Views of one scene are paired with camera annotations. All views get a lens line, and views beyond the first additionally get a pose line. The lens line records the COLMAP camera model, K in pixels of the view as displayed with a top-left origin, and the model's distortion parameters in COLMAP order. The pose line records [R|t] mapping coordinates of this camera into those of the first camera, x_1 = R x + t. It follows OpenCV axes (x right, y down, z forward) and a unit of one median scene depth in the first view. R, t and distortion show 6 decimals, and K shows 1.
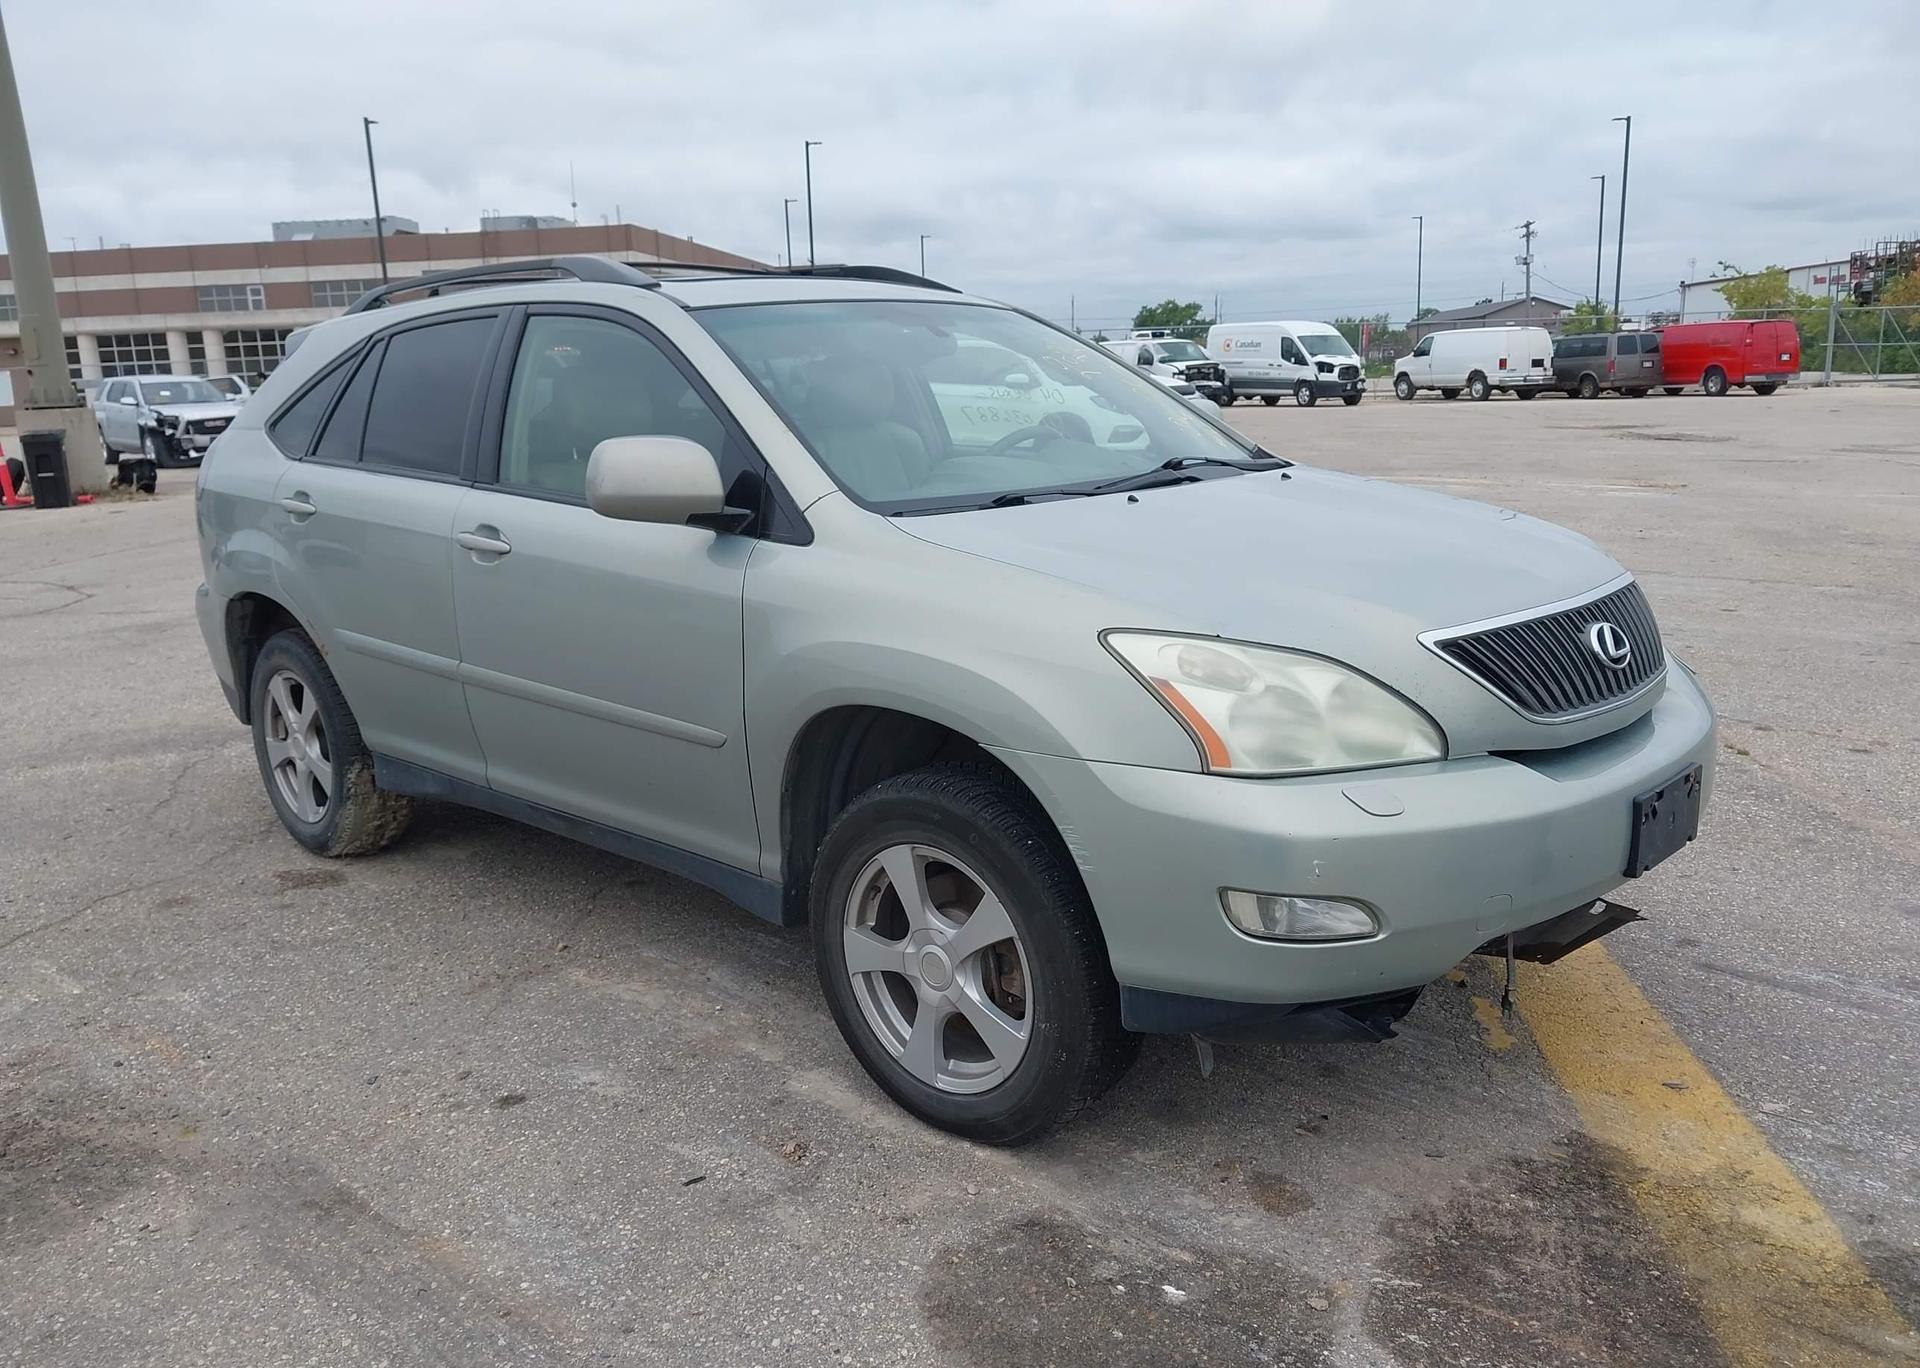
lens RADIAL K [[1508.3, 0, 960.3], [0, 1508.3, 708.4], [0, 0, 1]] dist [0.041458, -0.060000]
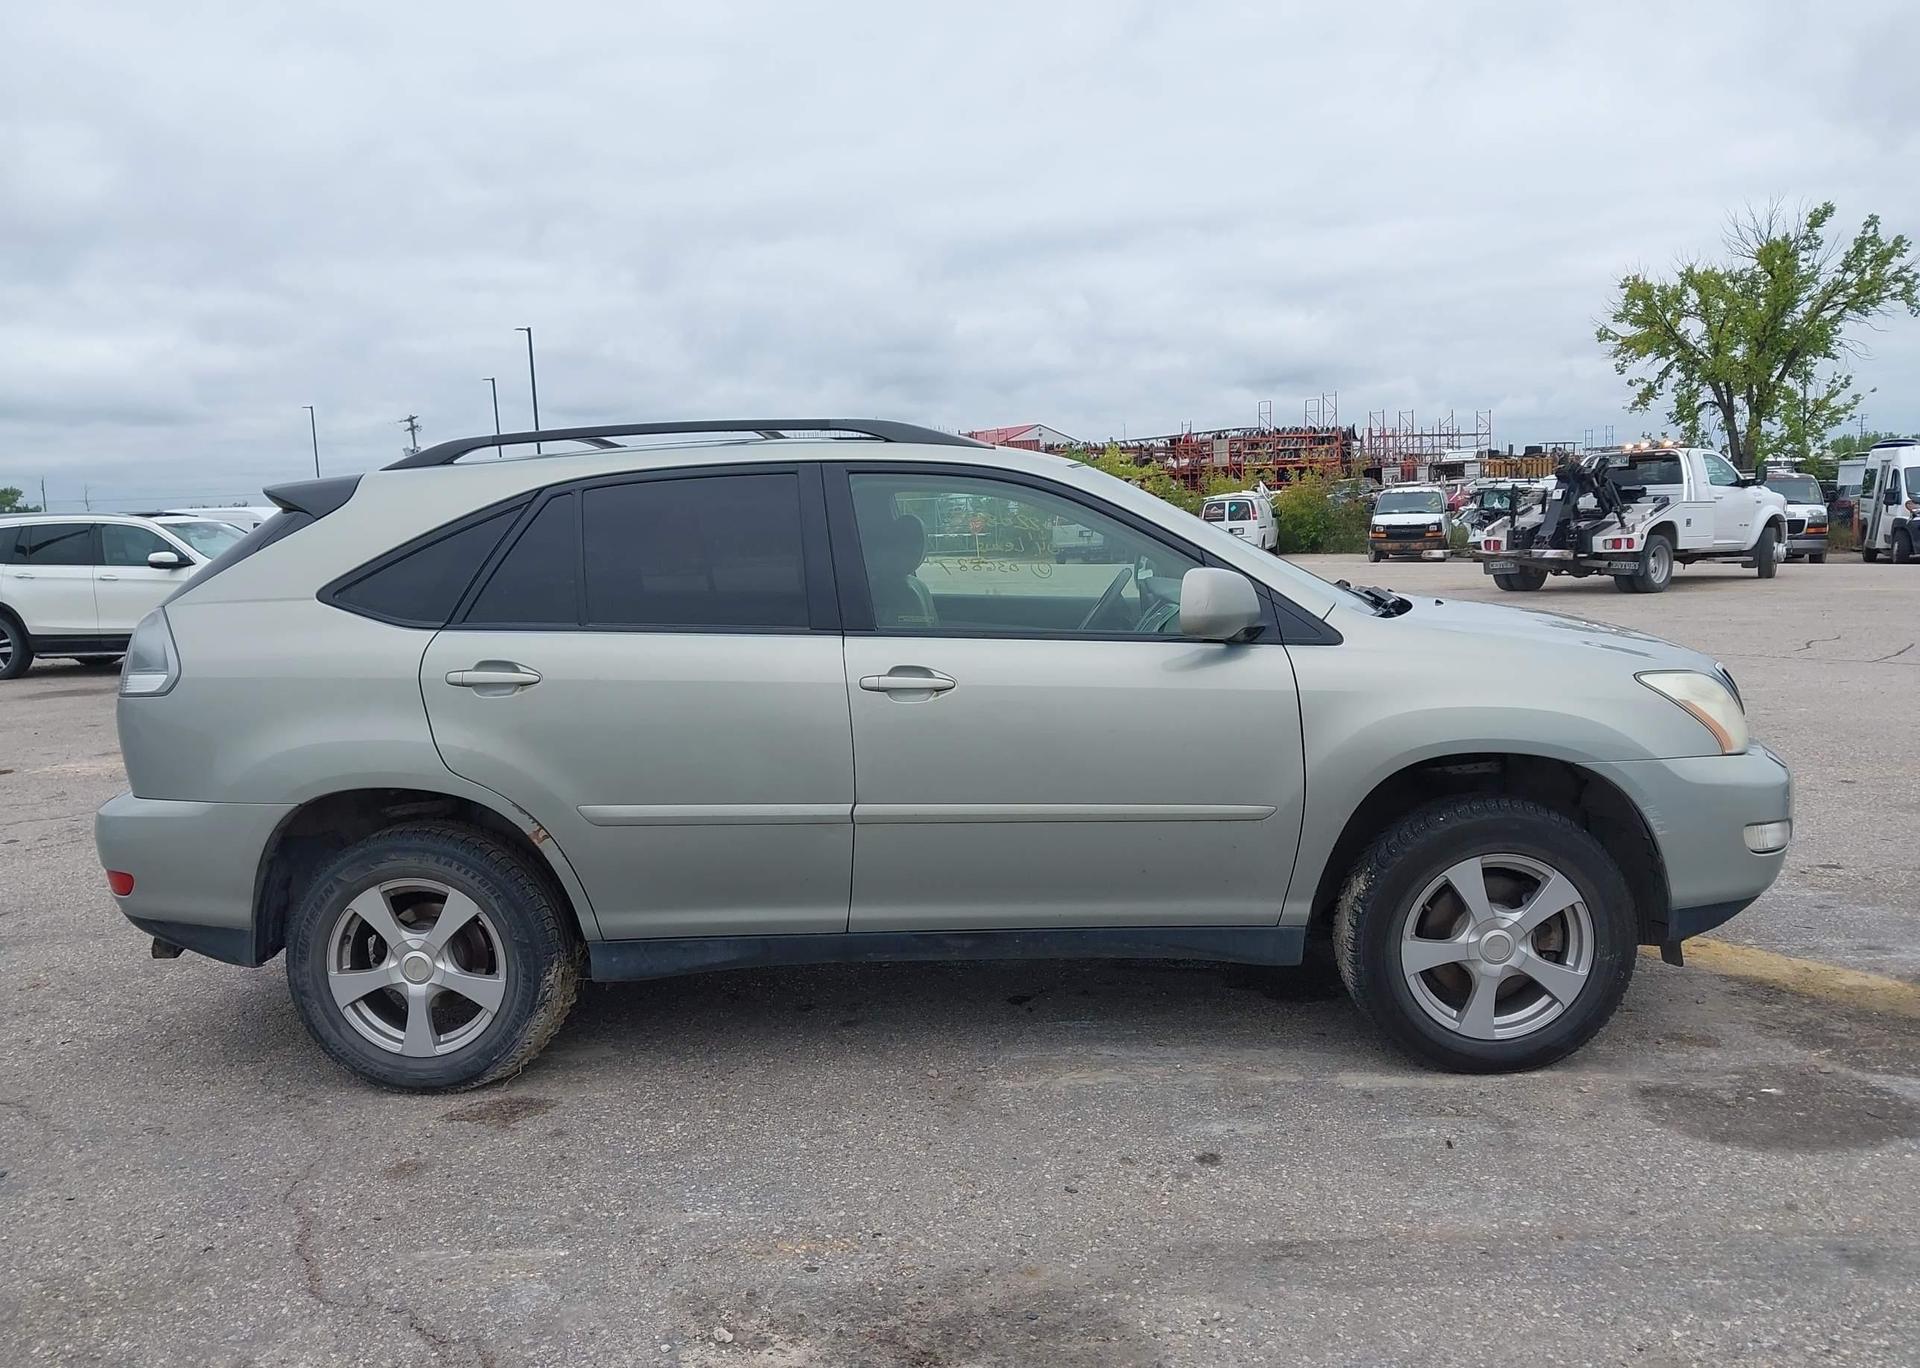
lens RADIAL K [[1508.3, 0, 957.9], [0, 1508.3, 704.2], [0, 0, 1]] dist [0.041458, -0.060000]
pose [[0.755919, -0.078416, 0.649952, -1.032248], [0.157535, 0.985416, -0.064330, -0.023591], [-0.635429, 0.151019, 0.757247, 0.209433]]
